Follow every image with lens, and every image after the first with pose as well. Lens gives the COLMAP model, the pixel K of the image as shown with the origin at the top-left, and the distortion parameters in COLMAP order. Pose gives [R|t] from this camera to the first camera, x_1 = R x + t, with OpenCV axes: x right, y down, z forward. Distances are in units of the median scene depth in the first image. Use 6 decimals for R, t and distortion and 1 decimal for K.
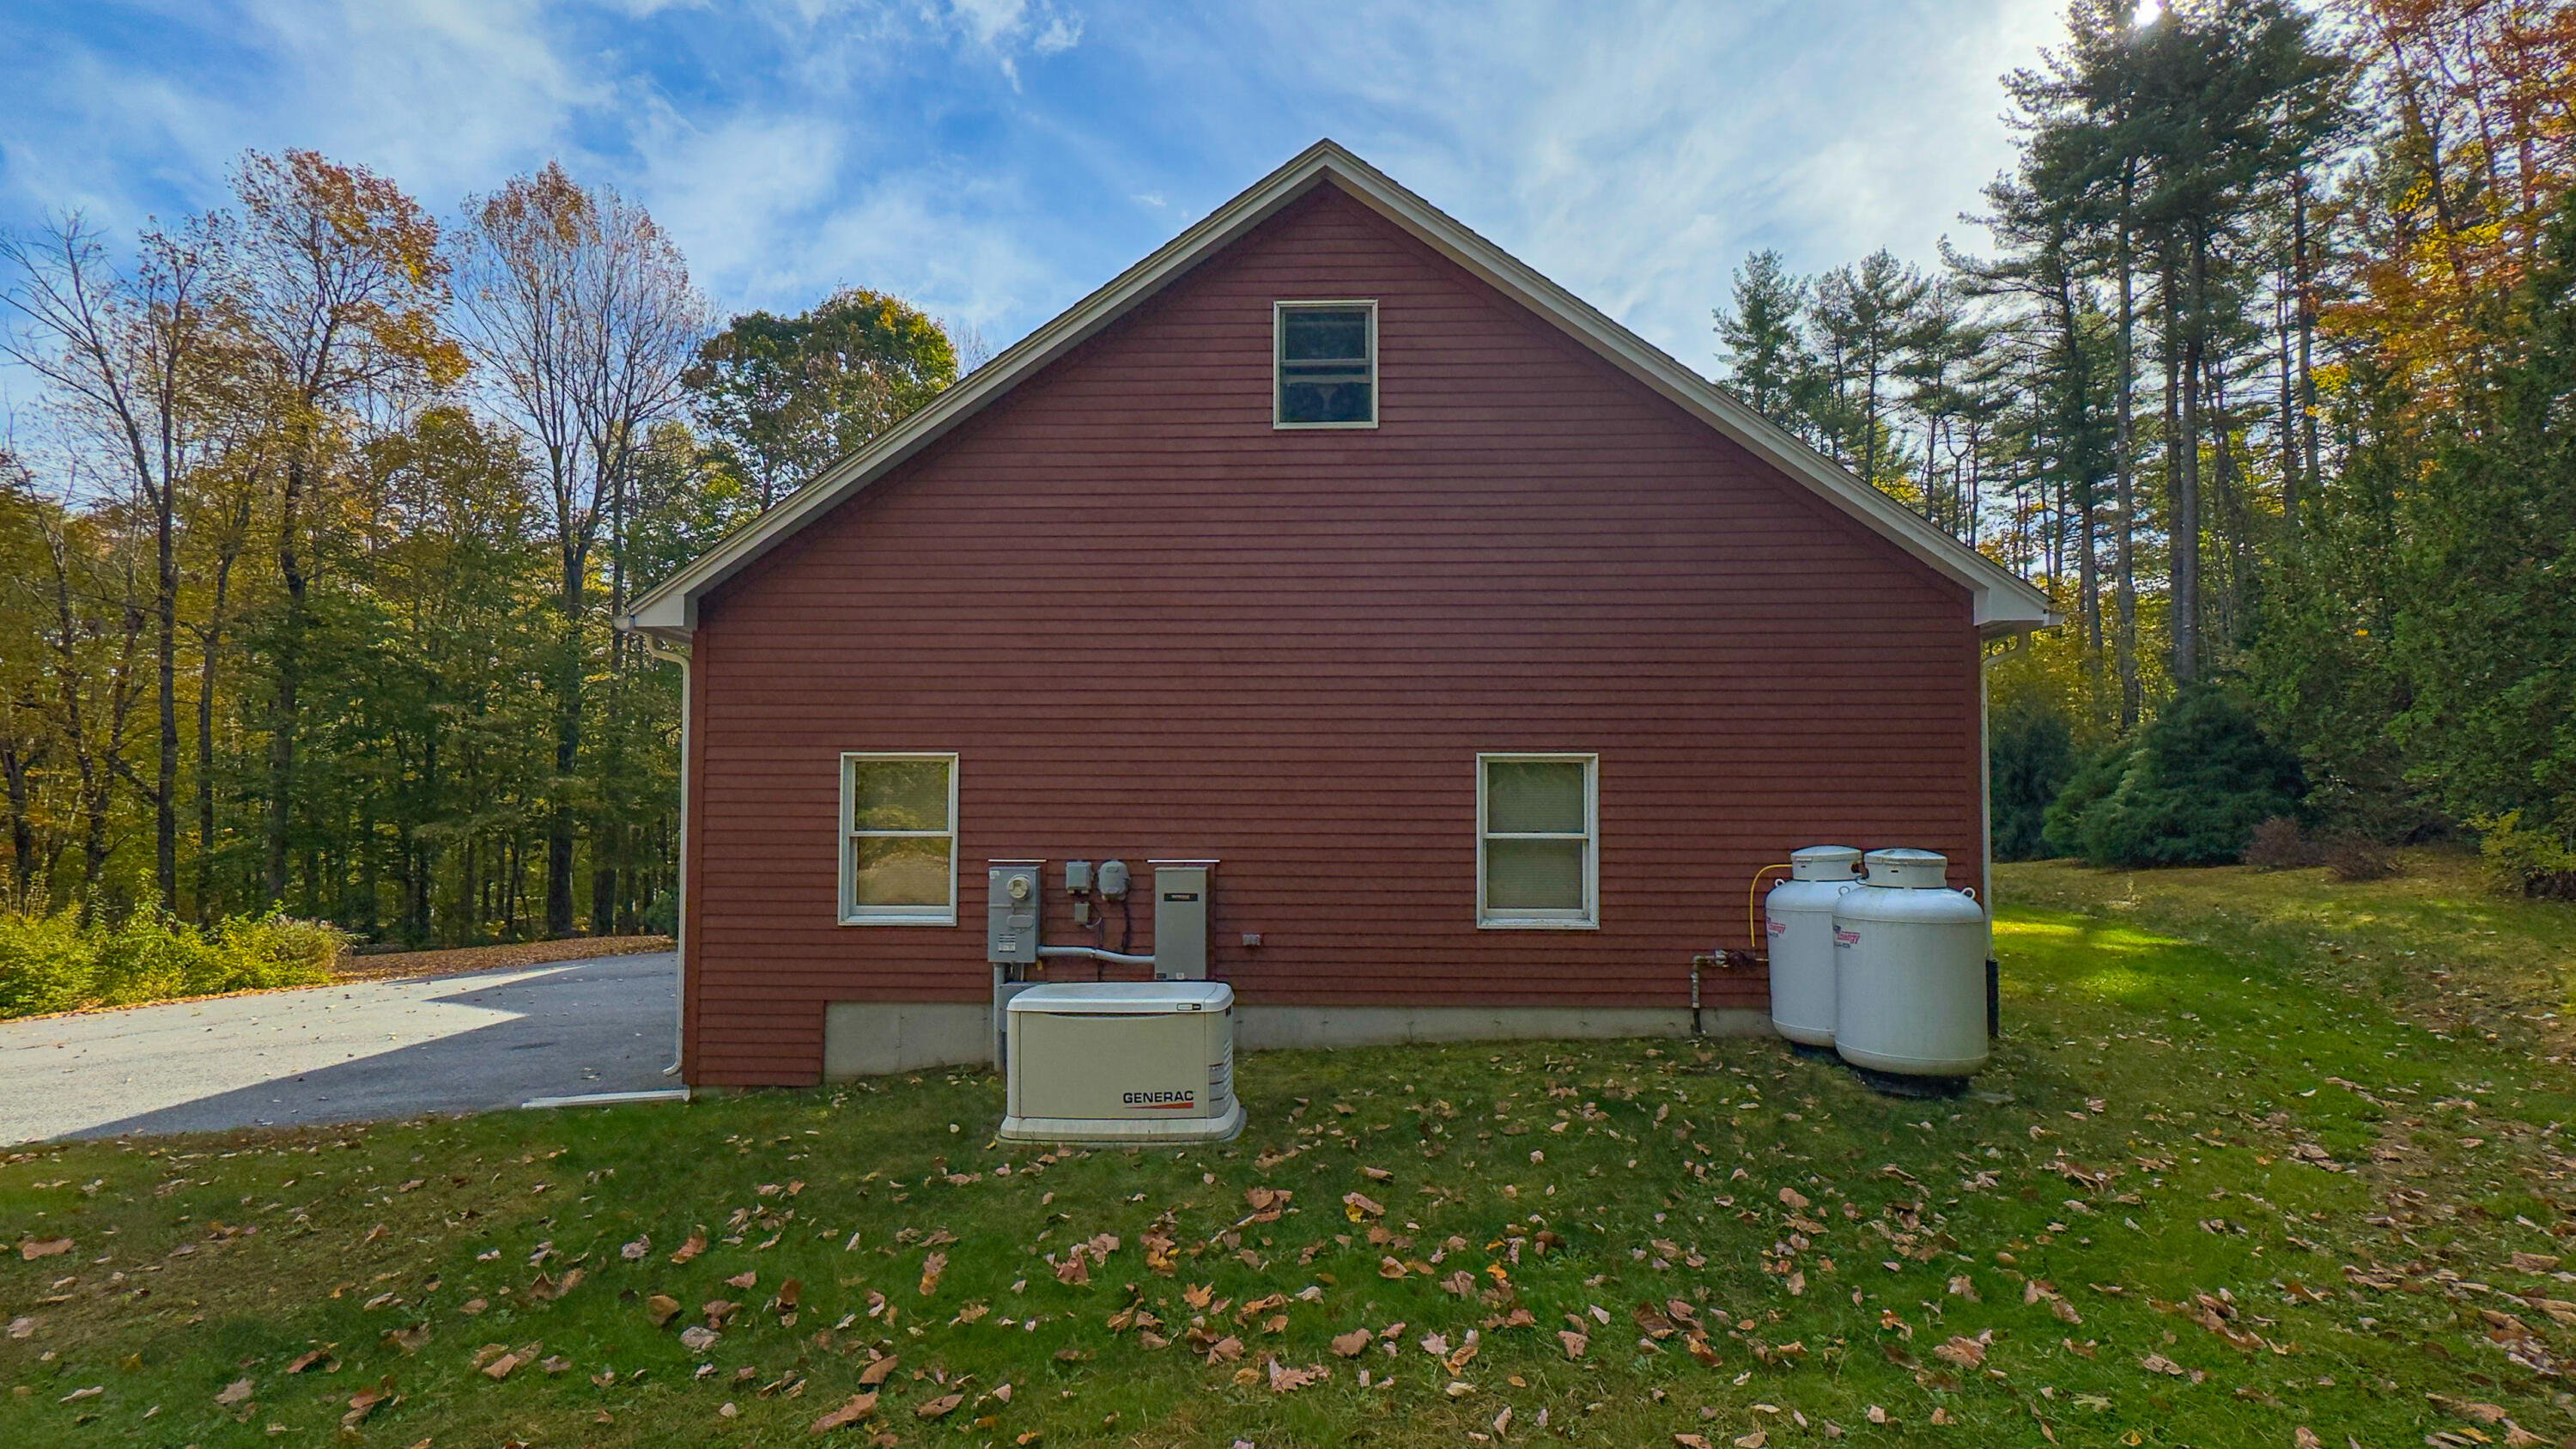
lens RADIAL K [[1090.7, 0, 1283.5], [0, 1090.7, 767.5], [0, 0, 1]] dist [-0.010802, 0.000030]
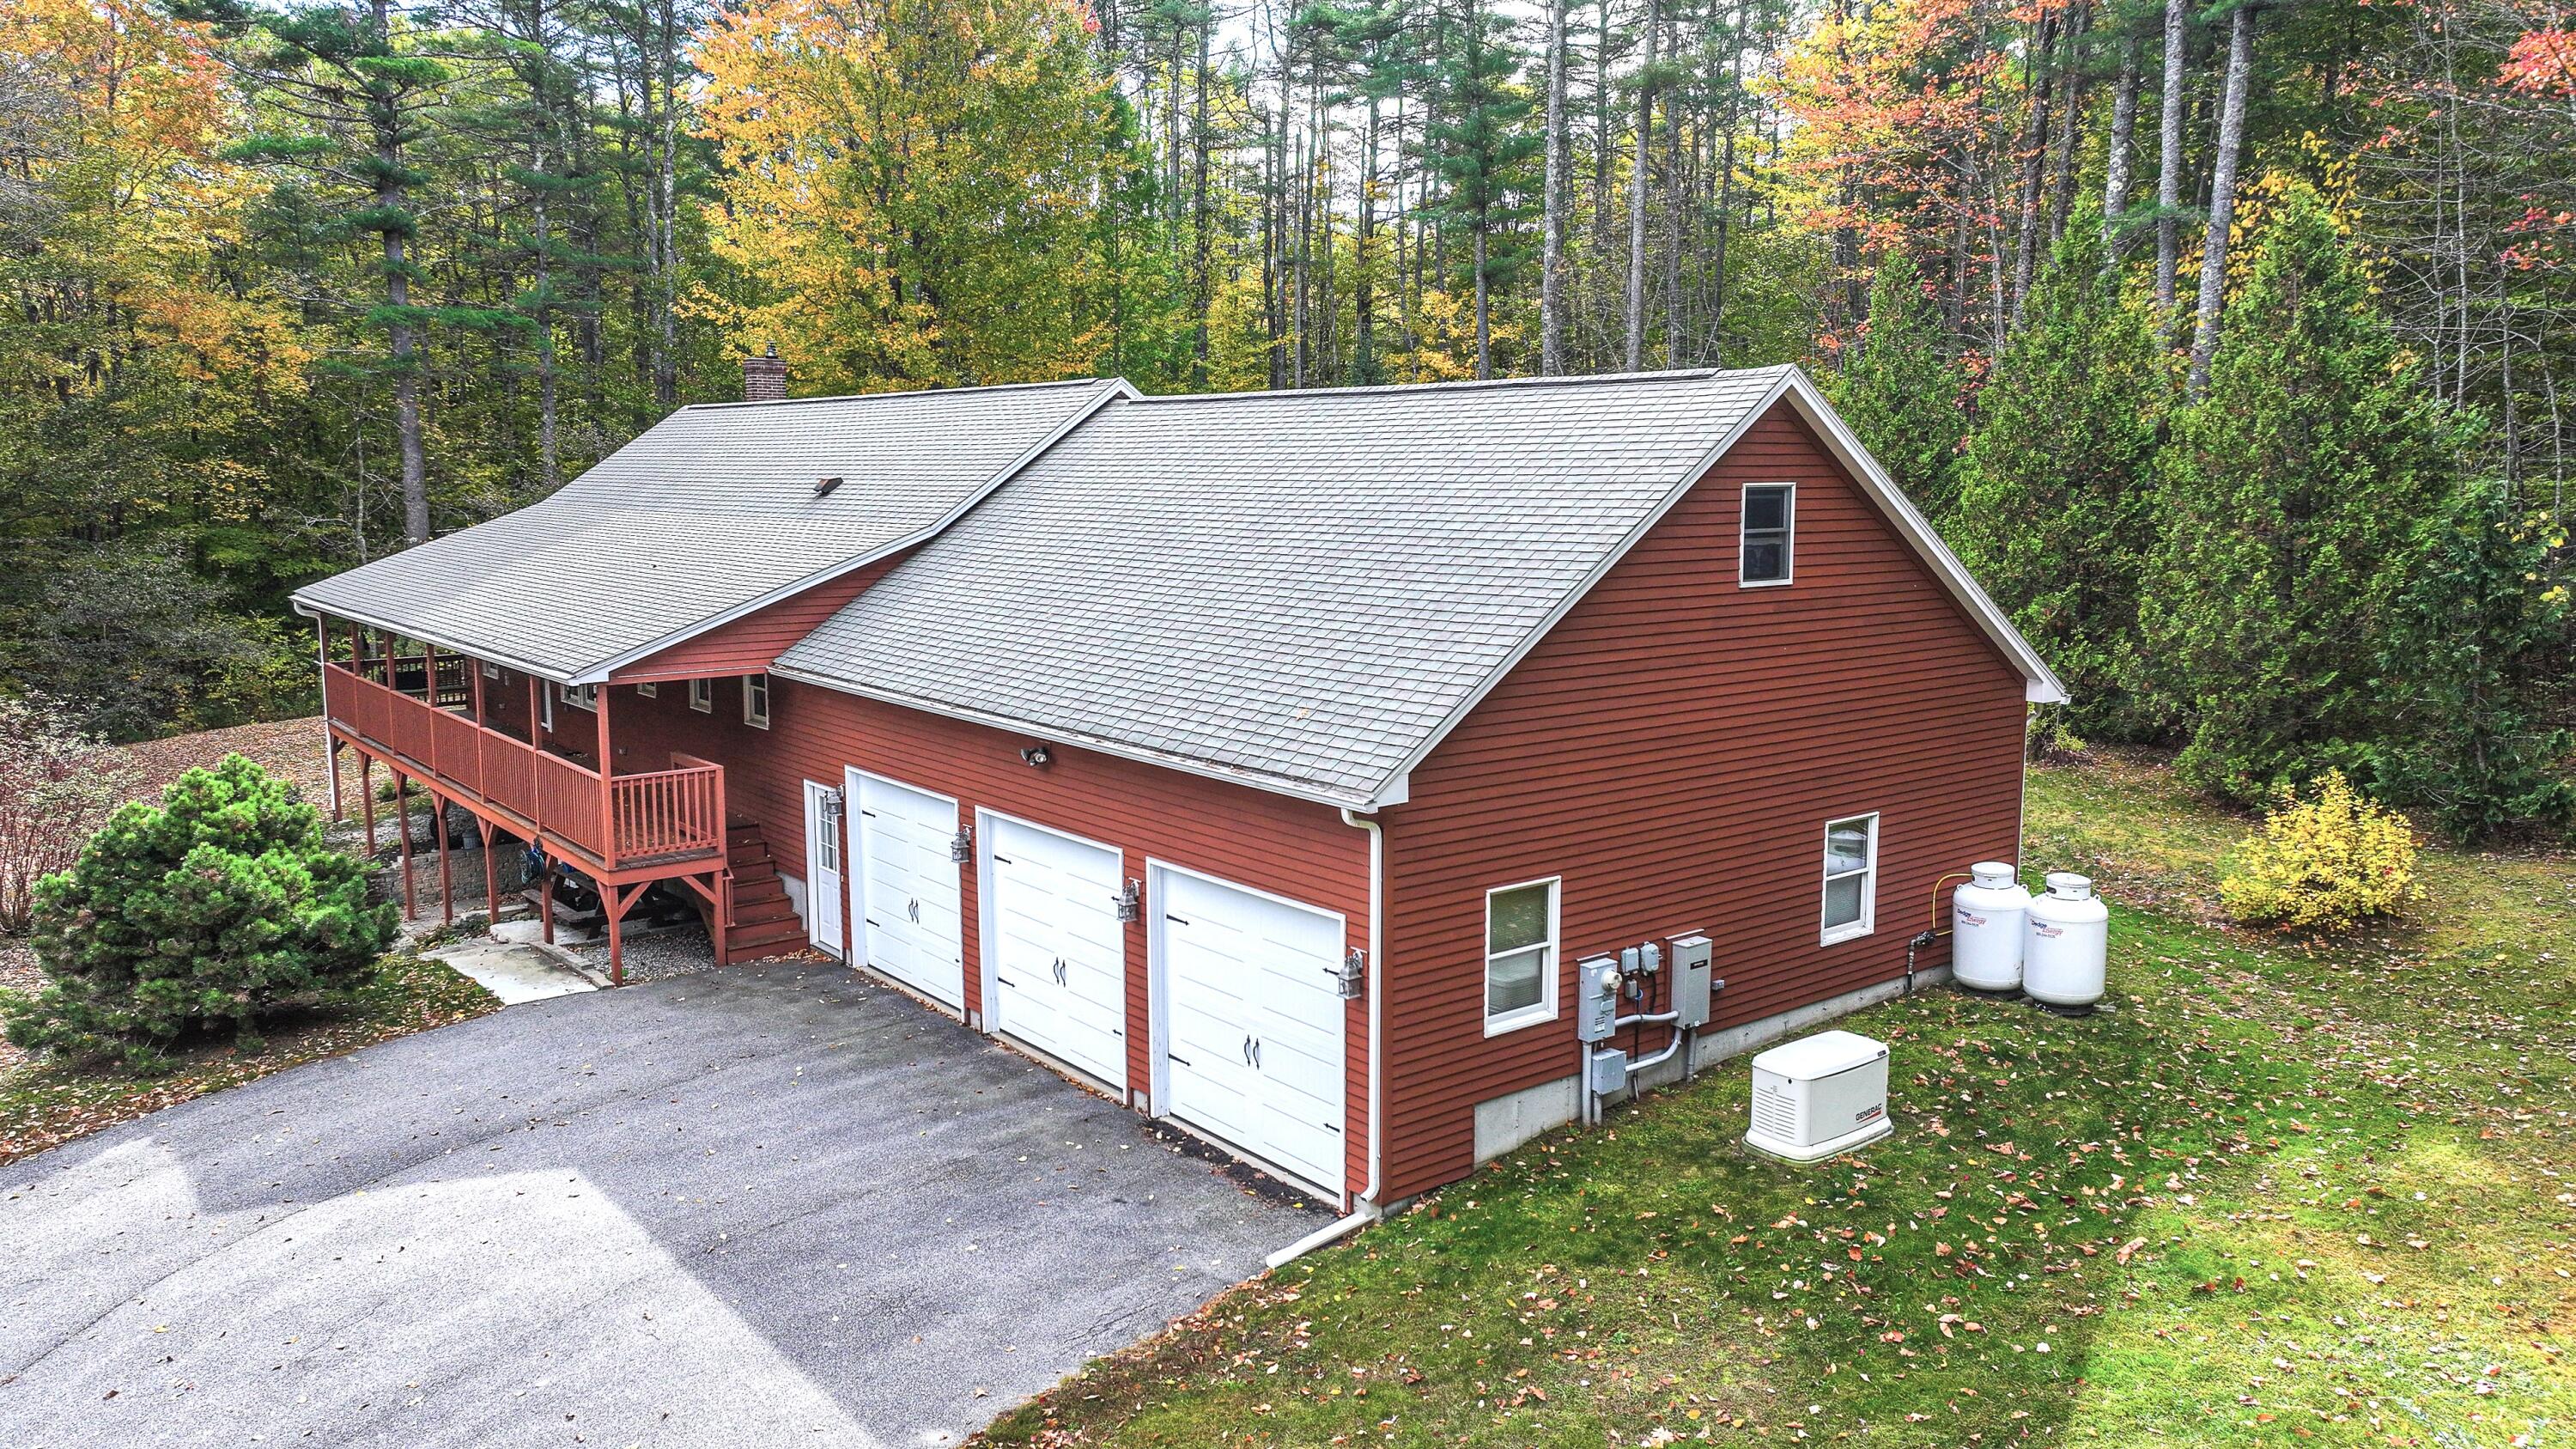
lens RADIAL K [[1817.2, 0, 1287.8], [0, 1817.2, 725.5], [0, 0, 1]] dist [0.000934, 0.004951]
pose [[0.781596, -0.093163, 0.616789, -1.735696], [-0.007096, 0.987392, 0.158132, -0.485180], [-0.623745, -0.127972, 0.771081, -0.309477]]
